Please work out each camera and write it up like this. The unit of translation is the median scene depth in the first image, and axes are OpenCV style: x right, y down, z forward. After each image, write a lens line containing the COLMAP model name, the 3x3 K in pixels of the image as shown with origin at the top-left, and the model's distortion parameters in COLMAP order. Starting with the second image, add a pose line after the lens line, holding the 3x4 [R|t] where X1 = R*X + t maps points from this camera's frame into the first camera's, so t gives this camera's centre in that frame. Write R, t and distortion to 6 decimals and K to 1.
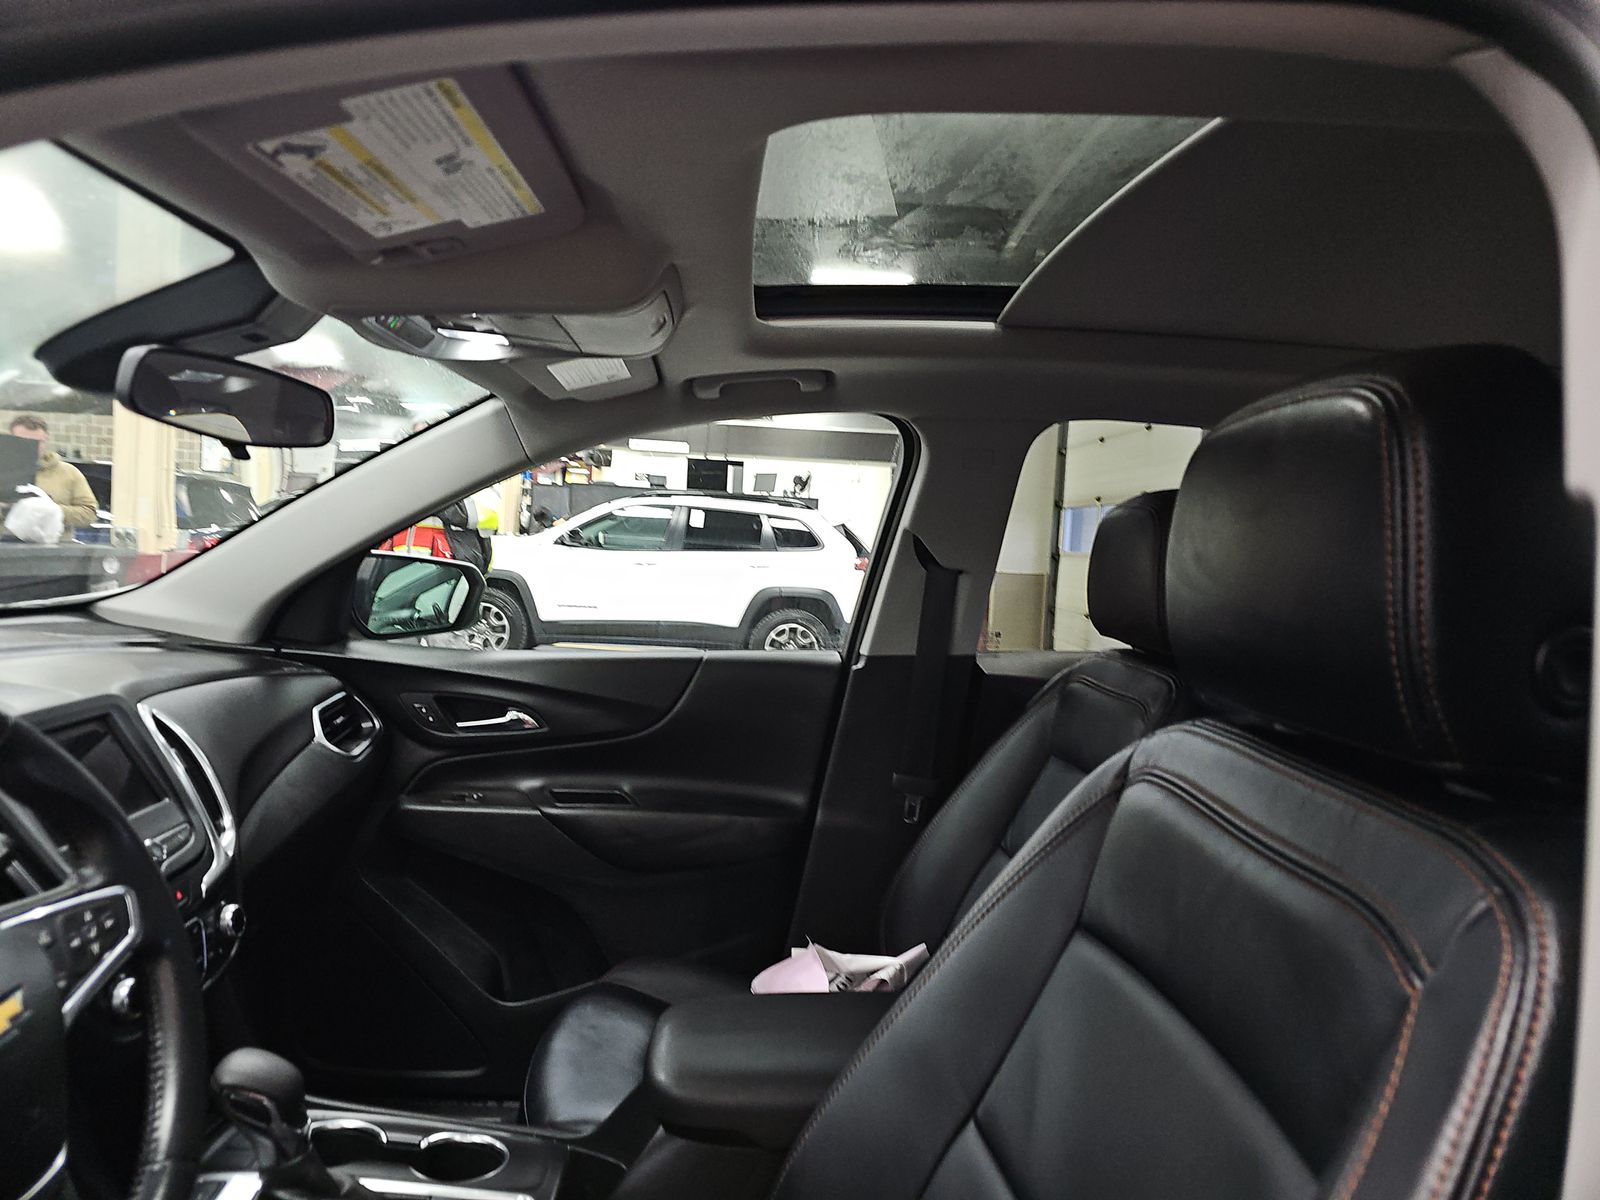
lens RADIAL K [[996.4, 0, 798.5], [0, 996.4, 595.8], [0, 0, 1]] dist [0.041215, -0.044679]
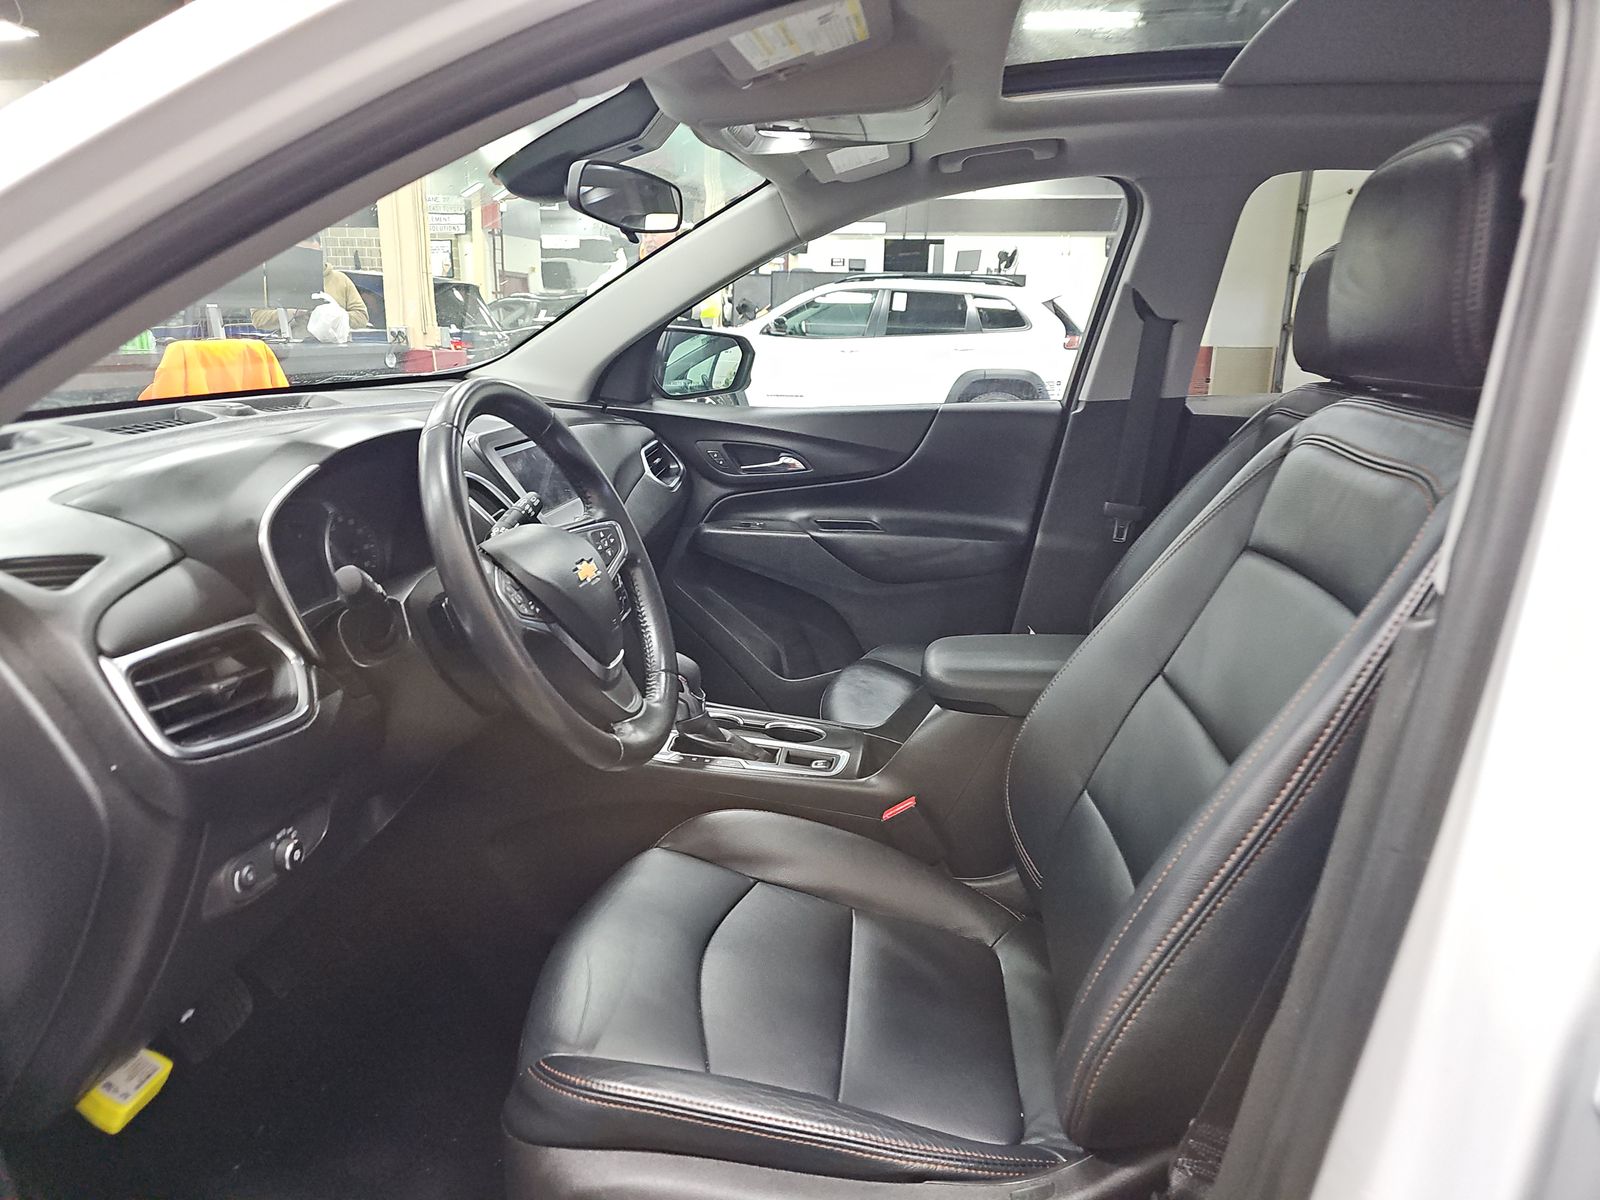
lens RADIAL K [[996.4, 0, 798.5], [0, 996.4, 595.8], [0, 0, 1]] dist [0.041215, -0.044679]
pose [[0.981052, 0.015245, -0.193144, -0.028301], [0.024488, 0.979147, 0.201670, 0.036841], [0.192191, -0.202579, 0.960221, -0.208936]]
